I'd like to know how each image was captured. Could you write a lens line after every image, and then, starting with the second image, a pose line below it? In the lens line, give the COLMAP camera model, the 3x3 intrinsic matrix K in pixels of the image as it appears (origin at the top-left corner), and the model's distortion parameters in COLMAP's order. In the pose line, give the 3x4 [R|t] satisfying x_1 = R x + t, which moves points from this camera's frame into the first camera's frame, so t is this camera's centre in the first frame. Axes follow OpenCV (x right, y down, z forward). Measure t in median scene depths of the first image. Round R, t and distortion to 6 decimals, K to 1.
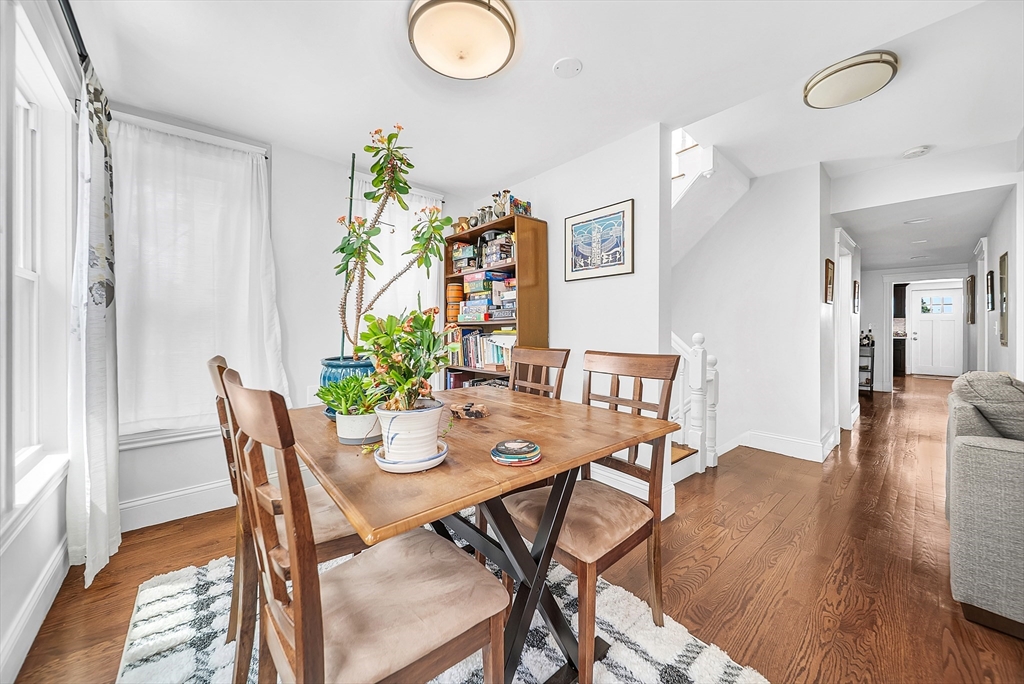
lens RADIAL K [[366.6, 0, 505.1], [0, 366.6, 333.6], [0, 0, 1]] dist [0.001577, -0.002893]
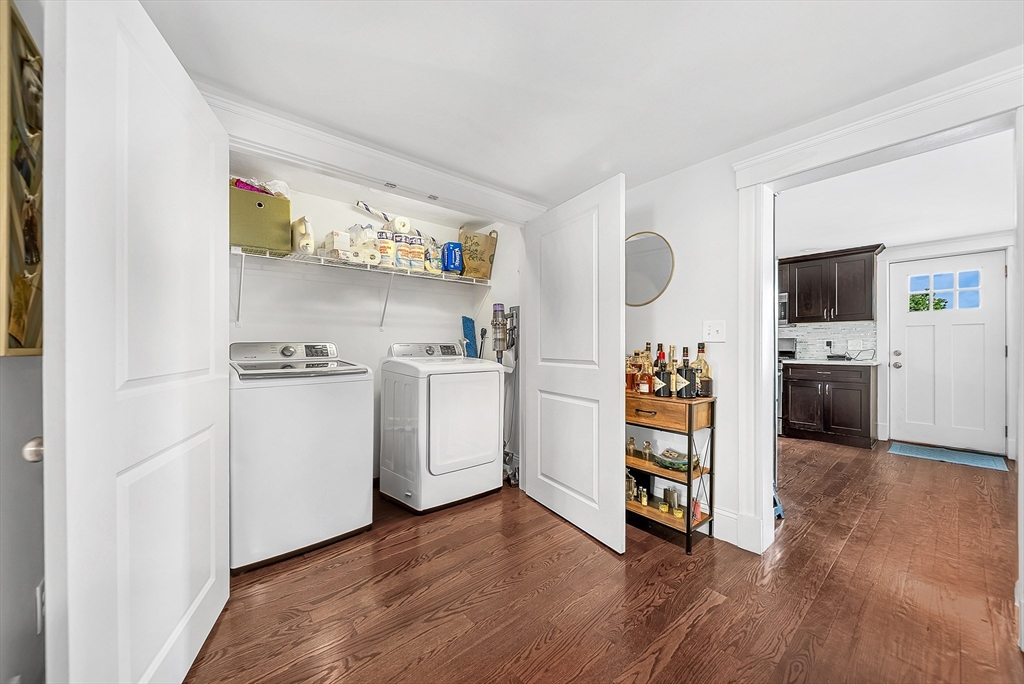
lens RADIAL K [[363.7, 0, 512.0], [0, 363.7, 342.0], [0, 0, 1]] dist [0.001241, -0.001920]
pose [[0.999471, -0.000054, -0.032536, 0.839718], [-0.000729, 0.999711, -0.024044, -0.005273], [0.032527, 0.024055, 0.999181, 0.675323]]
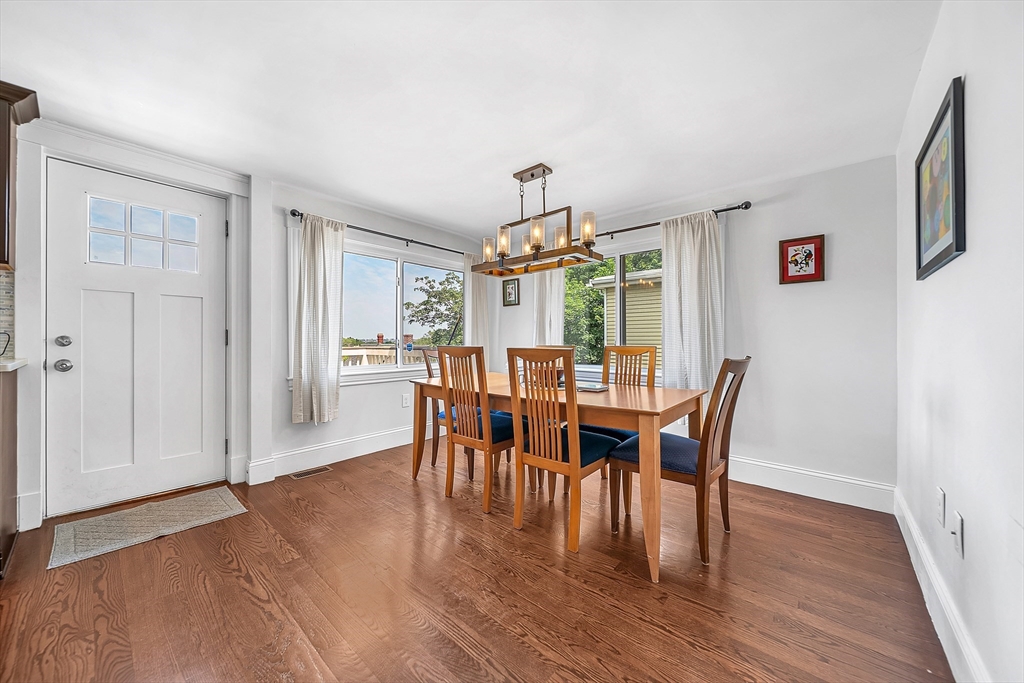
lens RADIAL K [[362.7, 0, 512.0], [0, 362.7, 341.5], [0, 0, 1]] dist [-0.001441, -0.000177]
pose [[-0.142978, -0.002288, 0.989723, 1.118494], [0.010883, 0.999933, 0.003883, 0.001587], [-0.989666, 0.011326, -0.142943, 0.983704]]
